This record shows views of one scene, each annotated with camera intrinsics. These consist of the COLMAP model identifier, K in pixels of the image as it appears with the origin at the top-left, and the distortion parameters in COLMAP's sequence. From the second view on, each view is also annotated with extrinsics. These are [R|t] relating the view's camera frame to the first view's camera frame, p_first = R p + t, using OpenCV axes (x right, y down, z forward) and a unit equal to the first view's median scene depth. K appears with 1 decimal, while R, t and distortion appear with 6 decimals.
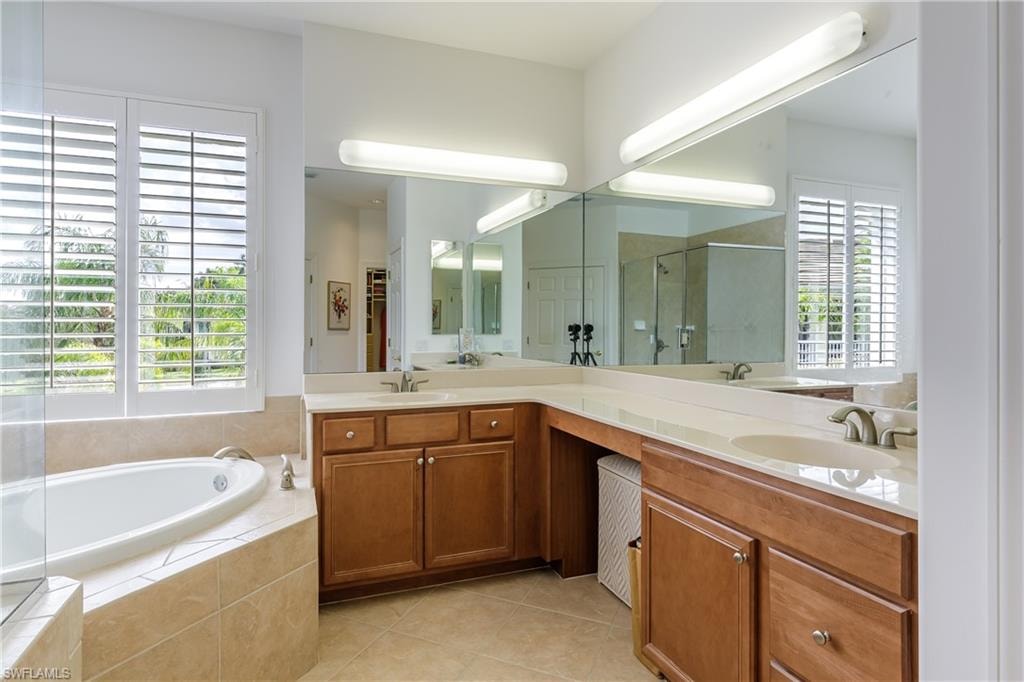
lens RADIAL K [[553.8, 0, 510.6], [0, 553.8, 323.2], [0, 0, 1]] dist [-0.000432, 0.000312]
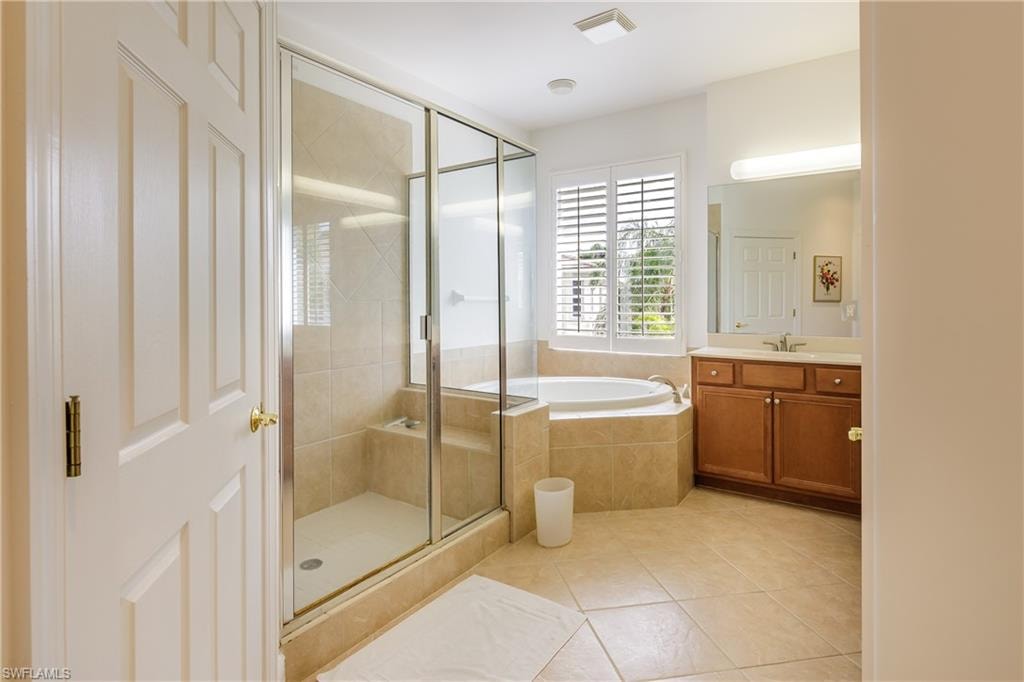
lens RADIAL K [[537.9, 0, 484.6], [0, 537.9, 298.2], [0, 0, 1]] dist [0.001971, -0.000241]
pose [[0.548720, -0.001917, -0.836004, 0.538297], [0.007223, 0.999971, 0.002448, -0.005002], [0.835975, -0.007382, 0.548718, -0.274645]]
